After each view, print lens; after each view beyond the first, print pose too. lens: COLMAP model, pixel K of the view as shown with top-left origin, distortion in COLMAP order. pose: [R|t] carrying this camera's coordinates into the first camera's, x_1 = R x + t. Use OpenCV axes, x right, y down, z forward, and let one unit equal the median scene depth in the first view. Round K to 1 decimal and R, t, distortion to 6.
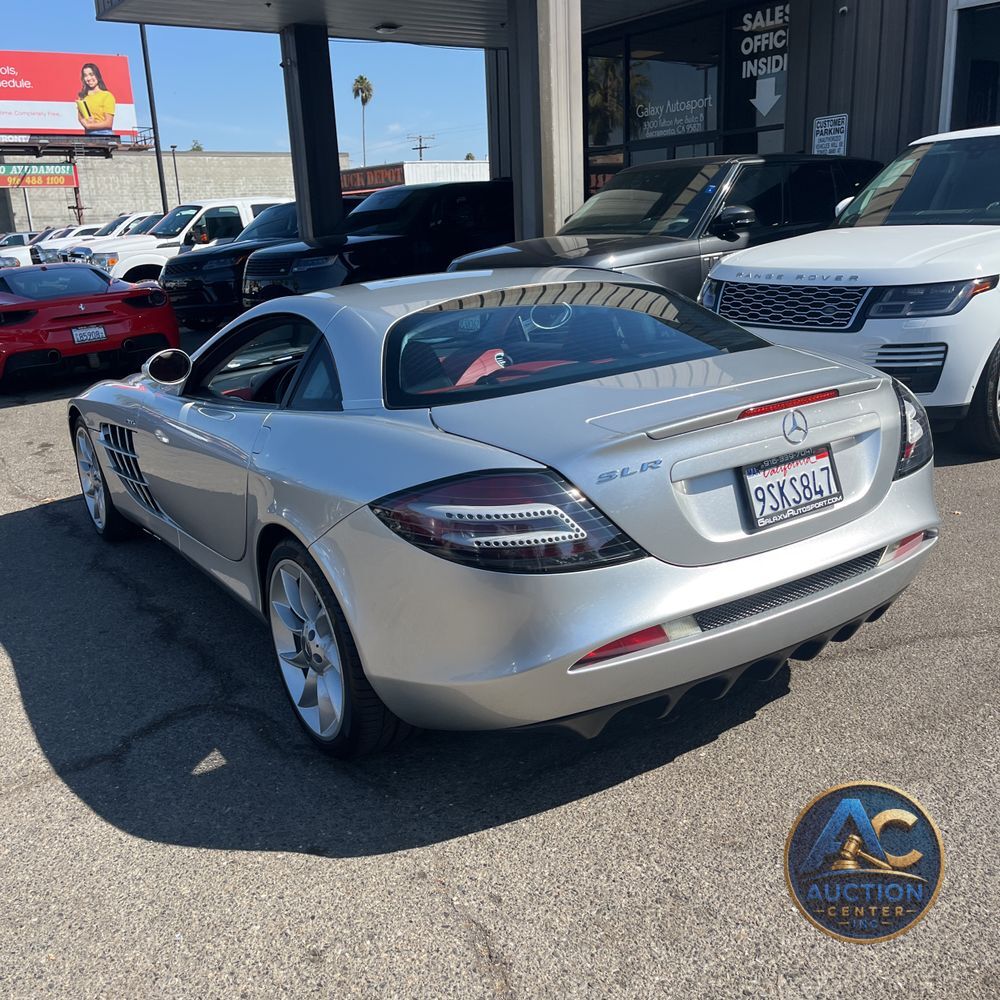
lens RADIAL K [[1017.9, 0, 506.3], [0, 1017.9, 495.5], [0, 0, 1]] dist [0.021546, 0.000000]
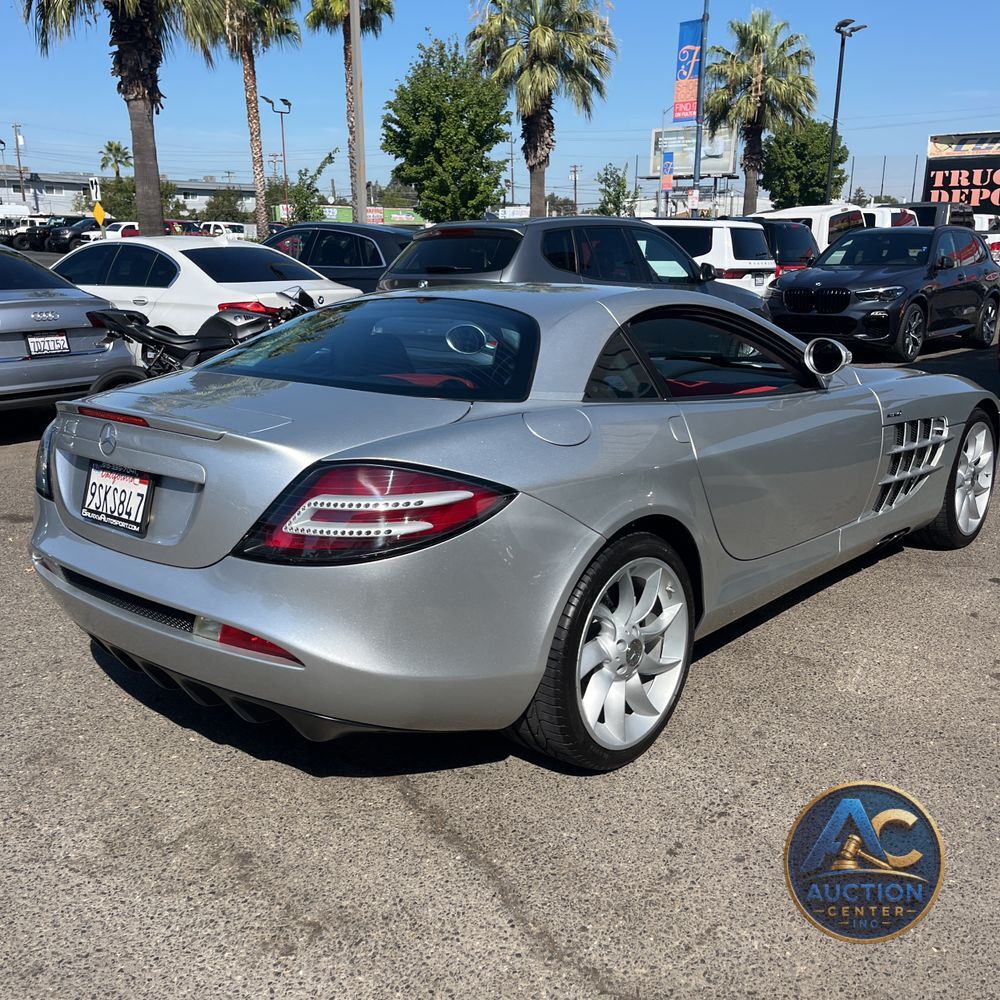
lens RADIAL K [[1017.9, 0, 507.4], [0, 1017.9, 505.8], [0, 0, 1]] dist [0.021546, 0.000000]
pose [[0.261884, 0.289386, -0.920691, 1.204077], [-0.264311, 0.939018, 0.219965, -0.299051], [0.928201, 0.185744, 0.322402, 0.928557]]
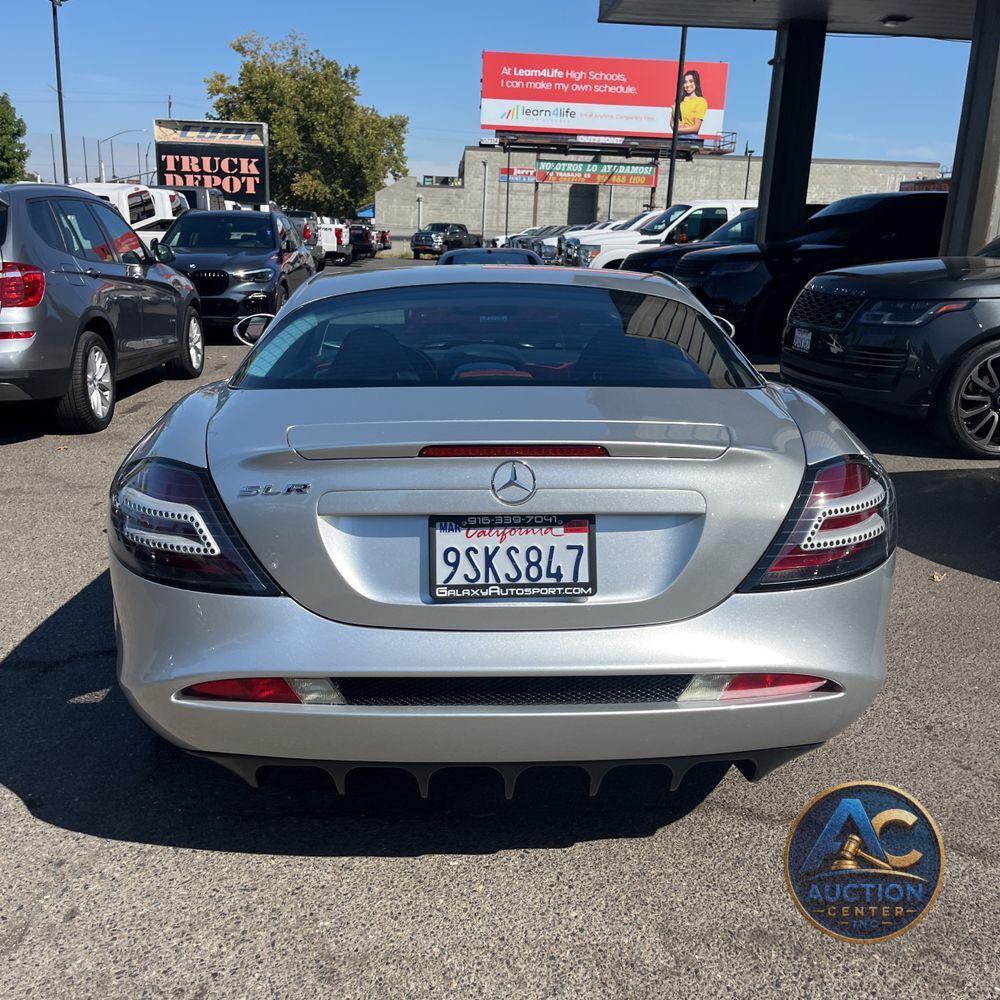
lens RADIAL K [[1017.9, 0, 504.4], [0, 1017.9, 502.4], [0, 0, 1]] dist [0.021546, 0.000000]
pose [[0.850777, 0.201447, -0.485384, 0.571746], [-0.201842, 0.978030, 0.052120, -0.079422], [0.485219, 0.053628, 0.872746, 0.294531]]
